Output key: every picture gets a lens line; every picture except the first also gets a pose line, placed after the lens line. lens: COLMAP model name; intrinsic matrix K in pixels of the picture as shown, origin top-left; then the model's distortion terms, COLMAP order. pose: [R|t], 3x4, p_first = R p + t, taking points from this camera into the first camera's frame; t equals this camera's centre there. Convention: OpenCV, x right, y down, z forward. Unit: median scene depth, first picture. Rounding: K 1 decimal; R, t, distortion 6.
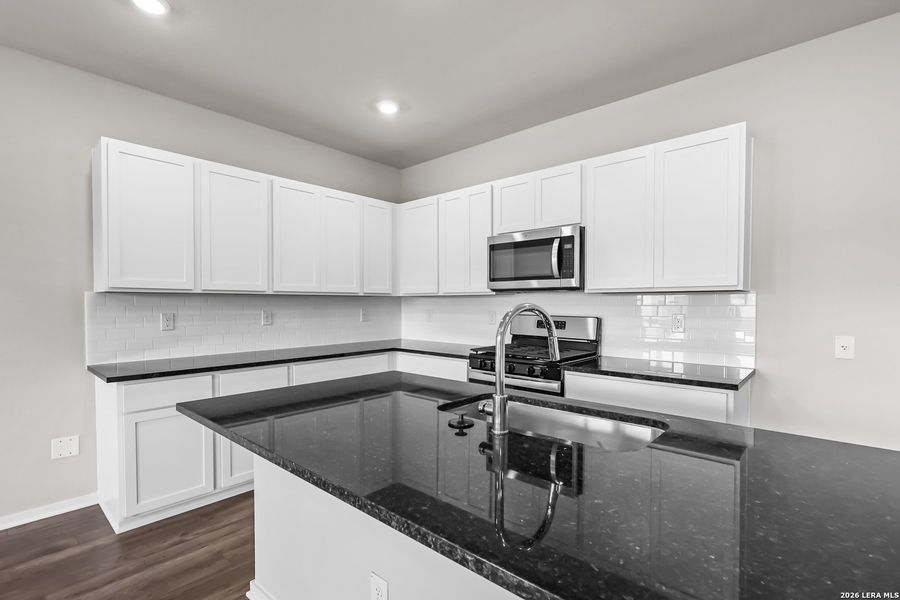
lens RADIAL K [[419.9, 0, 459.0], [0, 419.9, 311.7], [0, 0, 1]] dist [-0.003079, -0.000334]
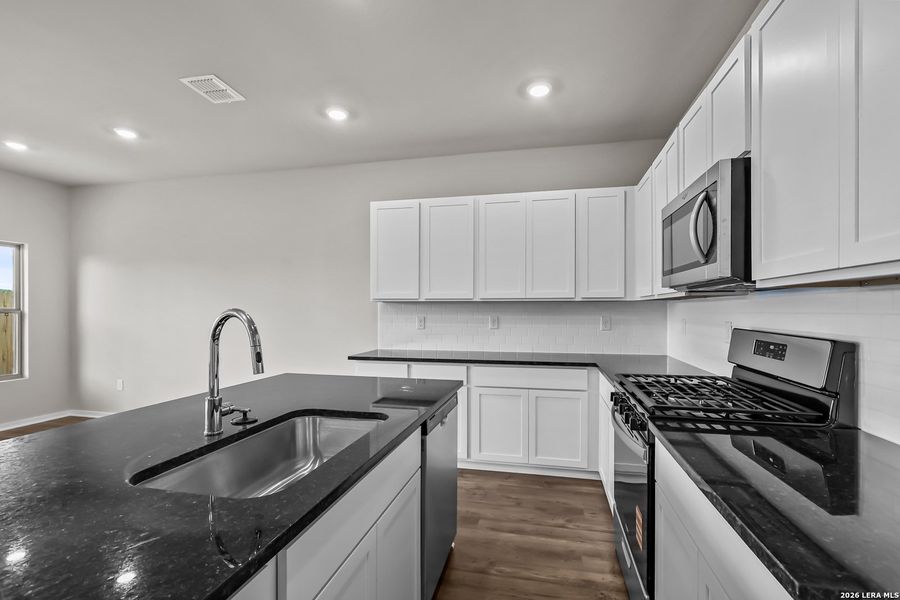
lens RADIAL K [[421.1, 0, 449.2], [0, 421.1, 311.6], [0, 0, 1]] dist [-0.000573, 0.000098]
pose [[0.472312, 0.004727, -0.881419, 0.522068], [-0.019811, 0.999790, -0.005254, -0.006637], [0.881209, 0.019943, 0.472306, 0.414421]]
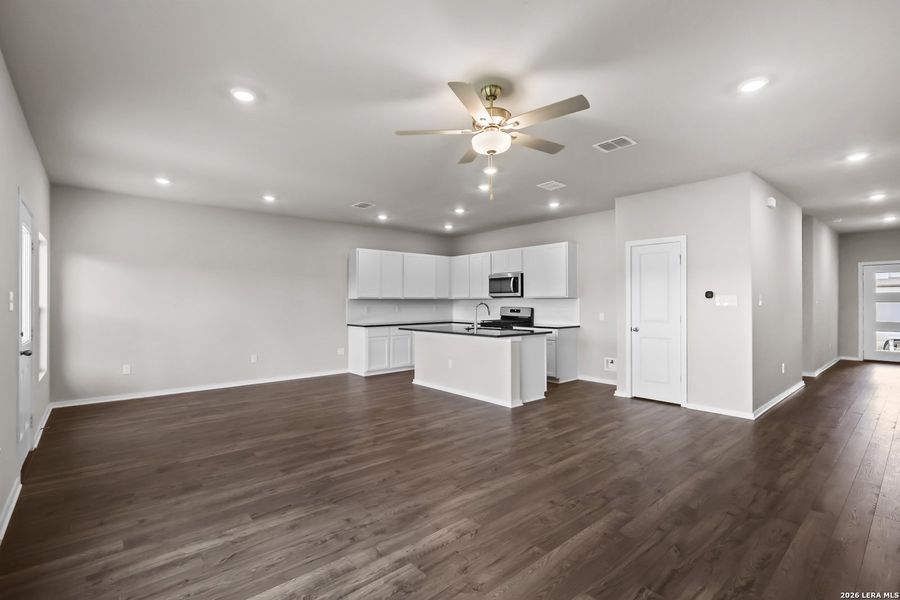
lens RADIAL K [[415.6, 0, 445.9], [0, 415.6, 299.2], [0, 0, 1]] dist [-0.000688, 0.000375]
pose [[0.989226, -0.003499, -0.146358, 0.184720], [-0.000558, 0.999617, -0.027665, 0.030802], [0.146398, 0.027448, 0.988845, -1.496333]]
